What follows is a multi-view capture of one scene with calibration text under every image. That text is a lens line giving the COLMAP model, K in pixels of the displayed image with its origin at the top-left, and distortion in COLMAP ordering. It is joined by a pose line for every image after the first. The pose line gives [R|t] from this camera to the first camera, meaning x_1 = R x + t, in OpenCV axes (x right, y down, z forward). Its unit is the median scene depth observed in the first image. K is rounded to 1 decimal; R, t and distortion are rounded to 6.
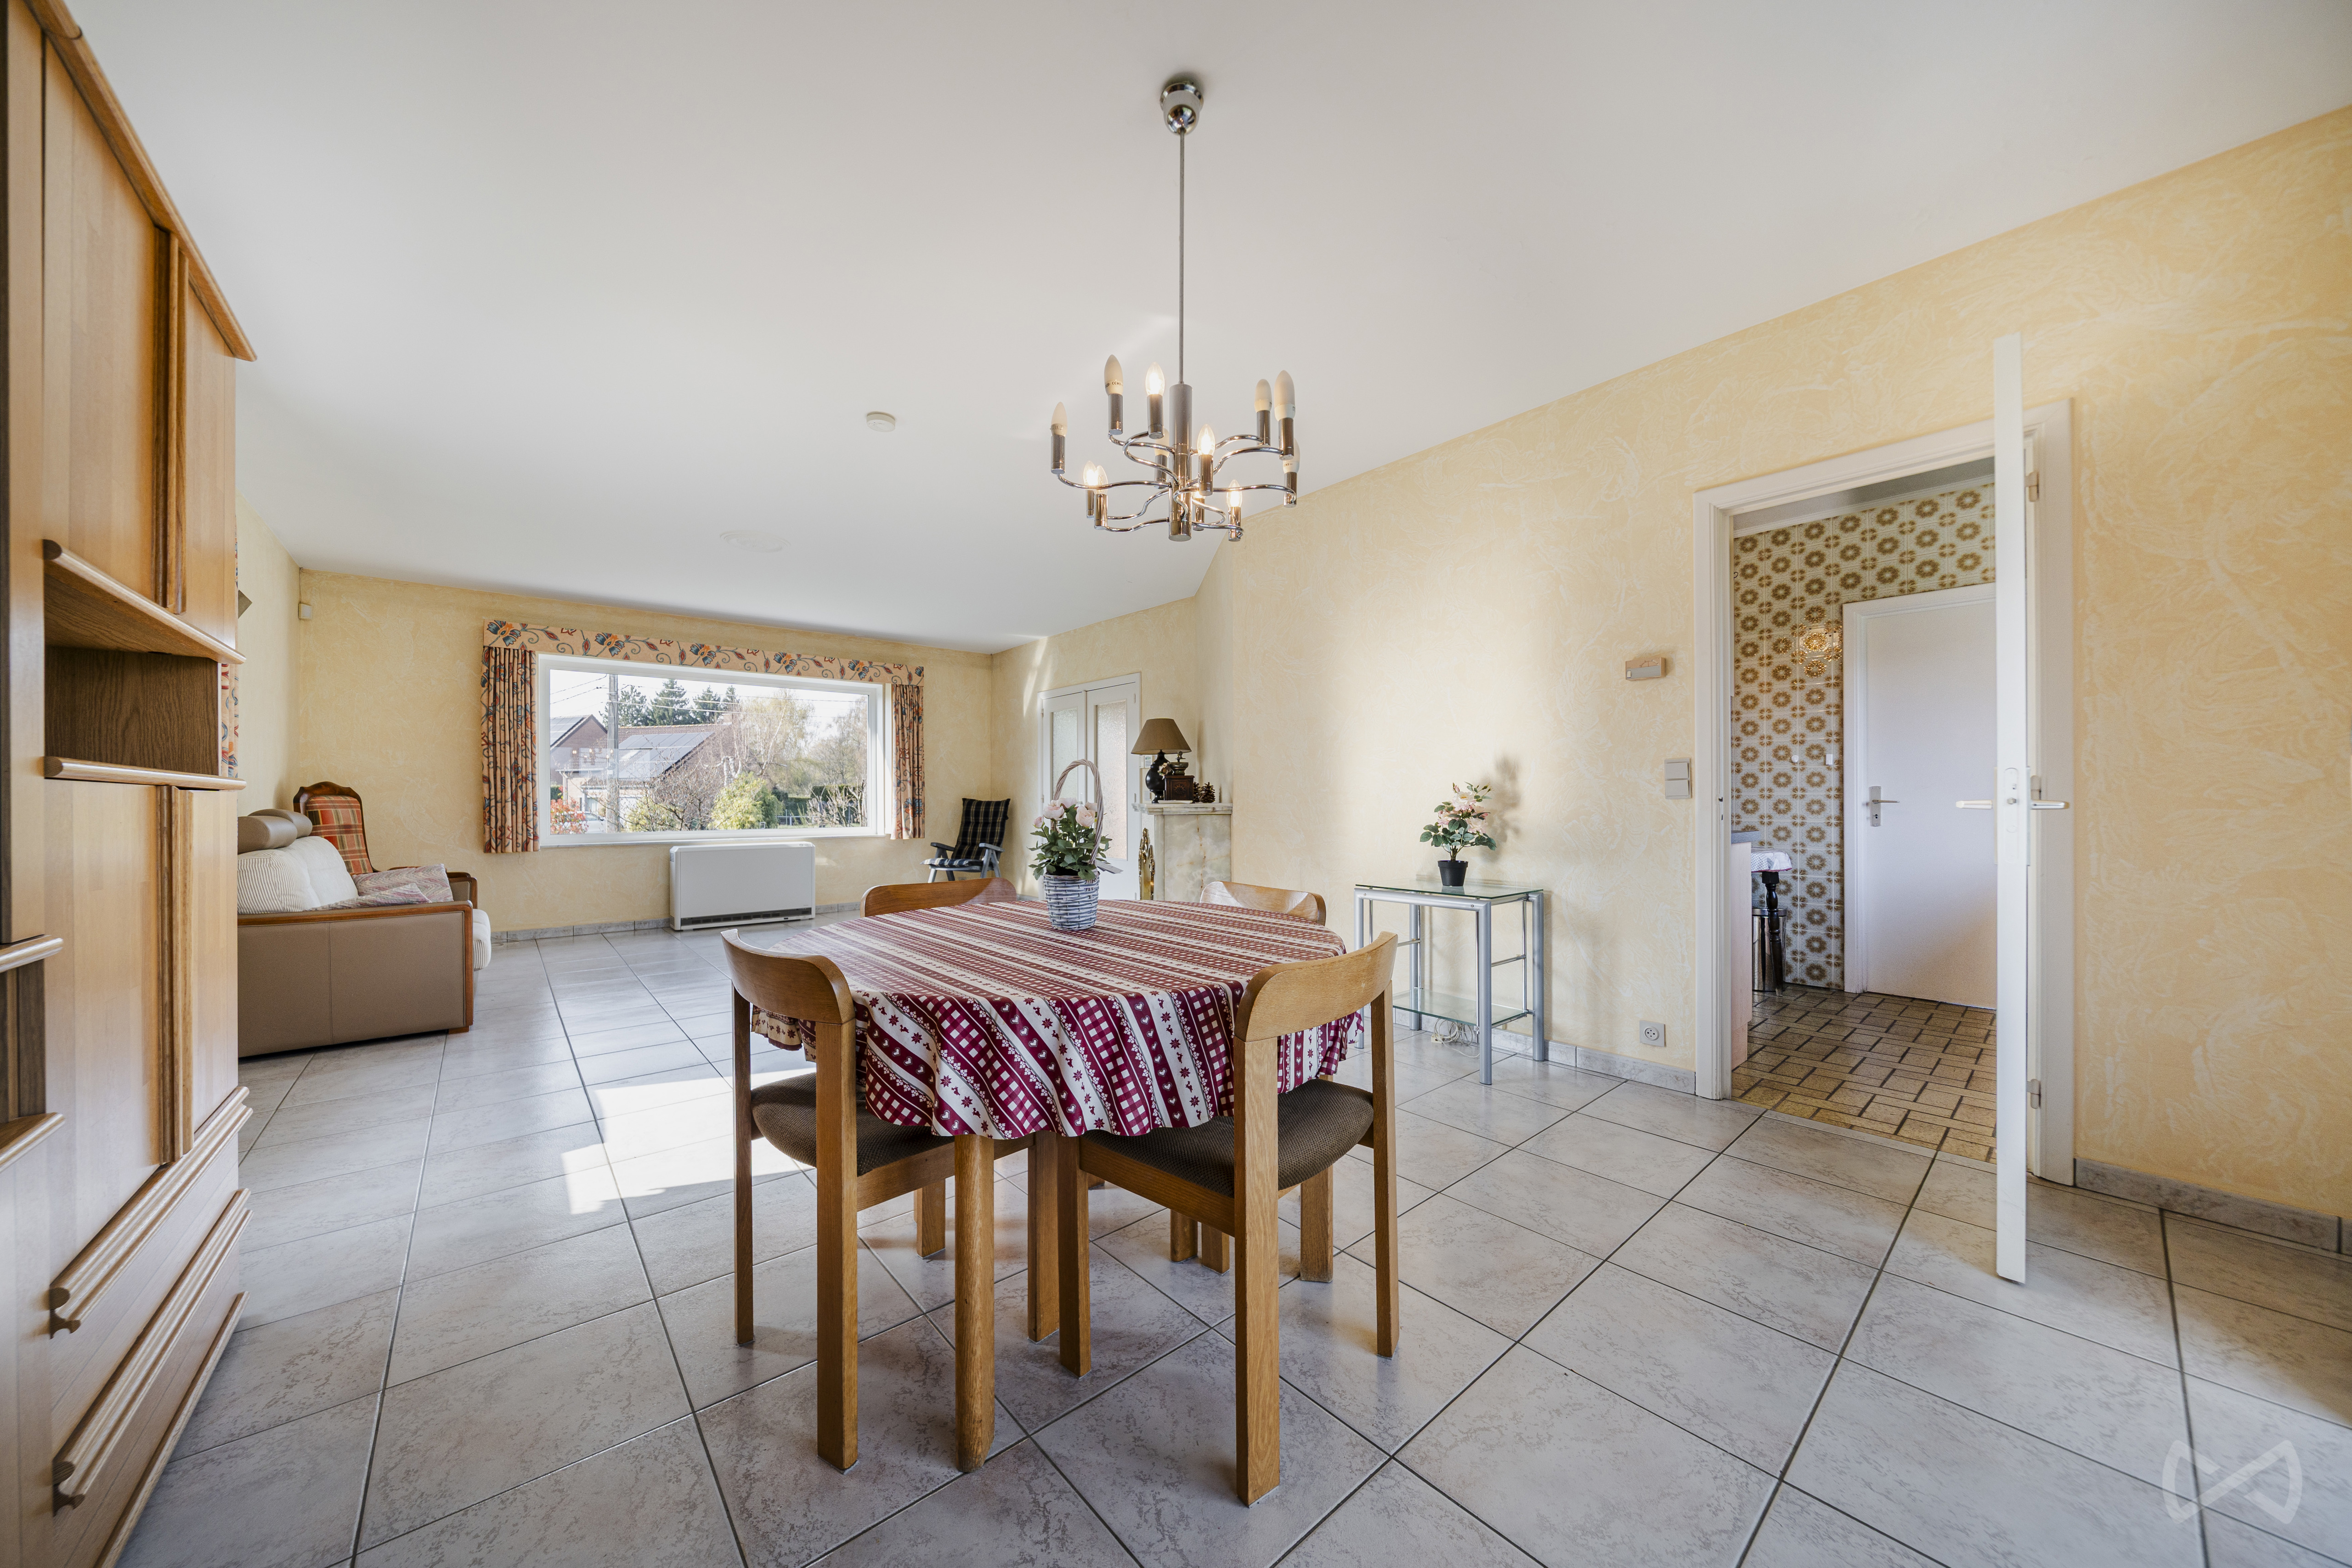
lens RADIAL K [[814.5, 0, 1178.3], [0, 814.5, 798.5], [0, 0, 1]] dist [-0.002077, -0.000246]
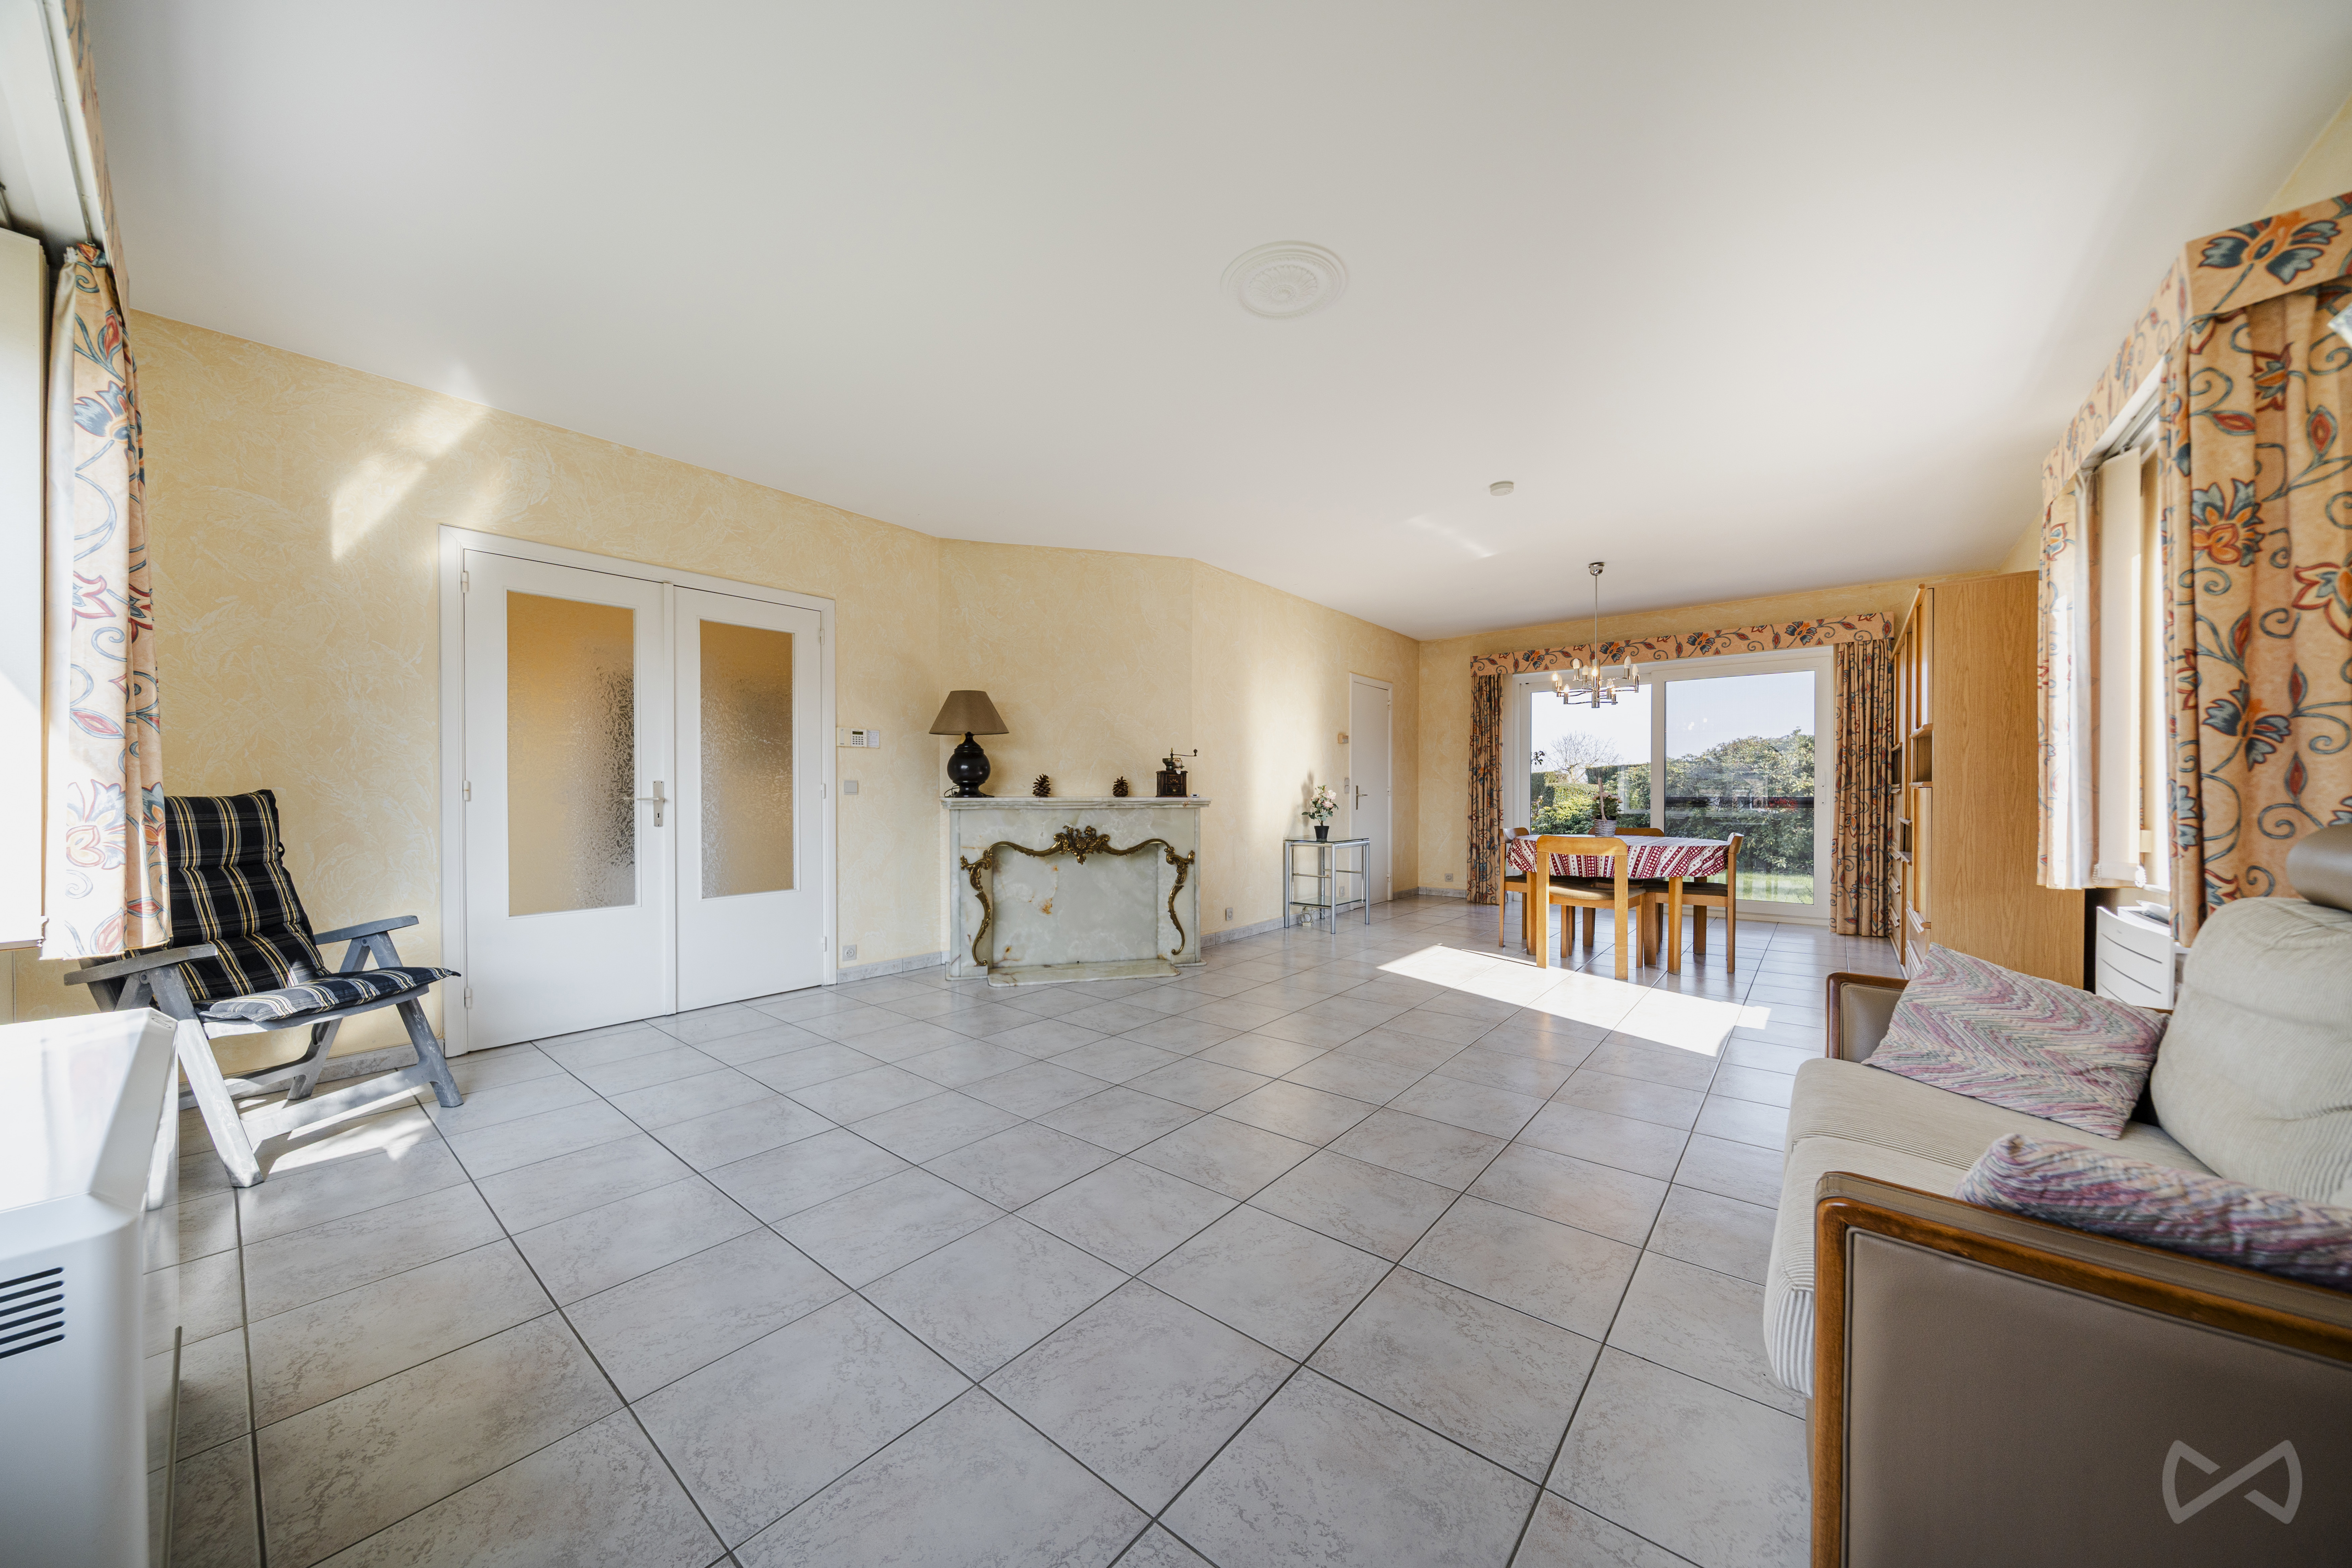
lens RADIAL K [[802.4, 0, 1167.5], [0, 802.4, 798.3], [0, 0, 1]] dist [0.000173, -0.000032]
pose [[-0.168985, -0.004324, 0.985609, -0.711846], [0.000179, 0.999990, 0.004418, 0.002384], [-0.985619, 0.000923, -0.168983, 0.817935]]
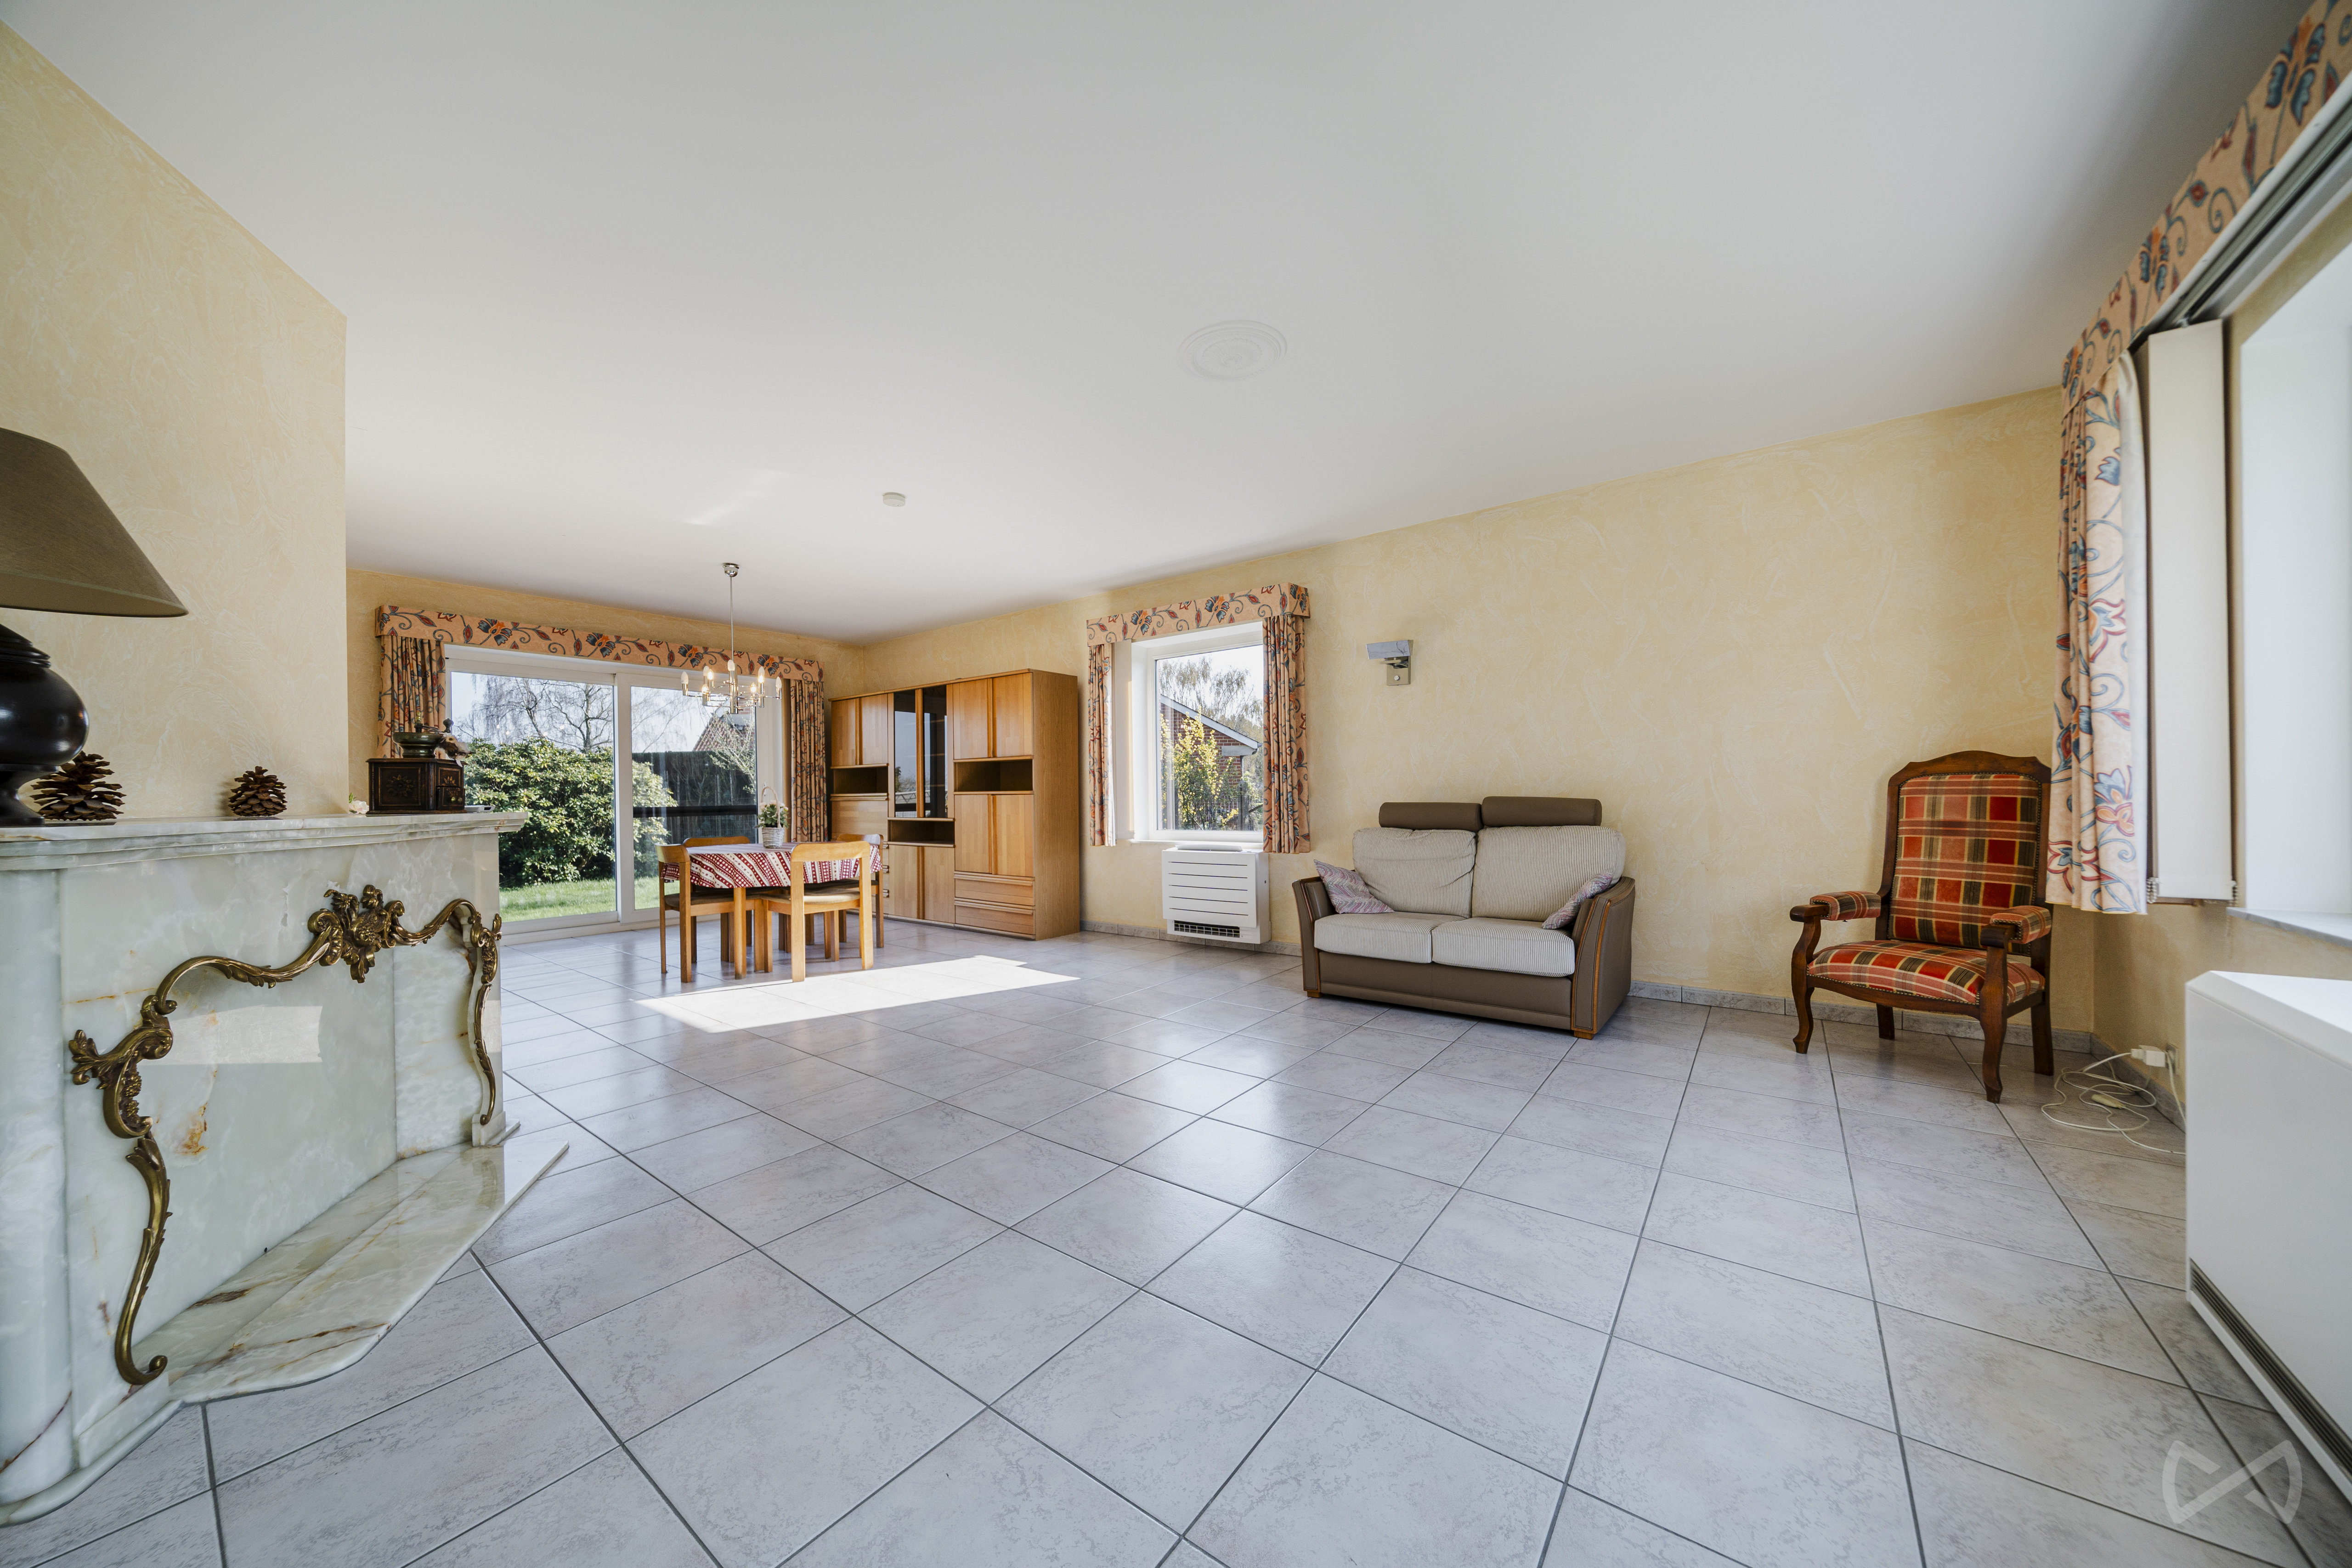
lens RADIAL K [[803.3, 0, 1166.8], [0, 803.3, 793.7], [0, 0, 1]] dist [-0.002685, -0.000199]
pose [[-0.977812, 0.015974, -0.208873, -0.246344], [0.016739, 0.999858, -0.001892, 0.001727], [0.208813, -0.005346, -0.977941, 1.101852]]
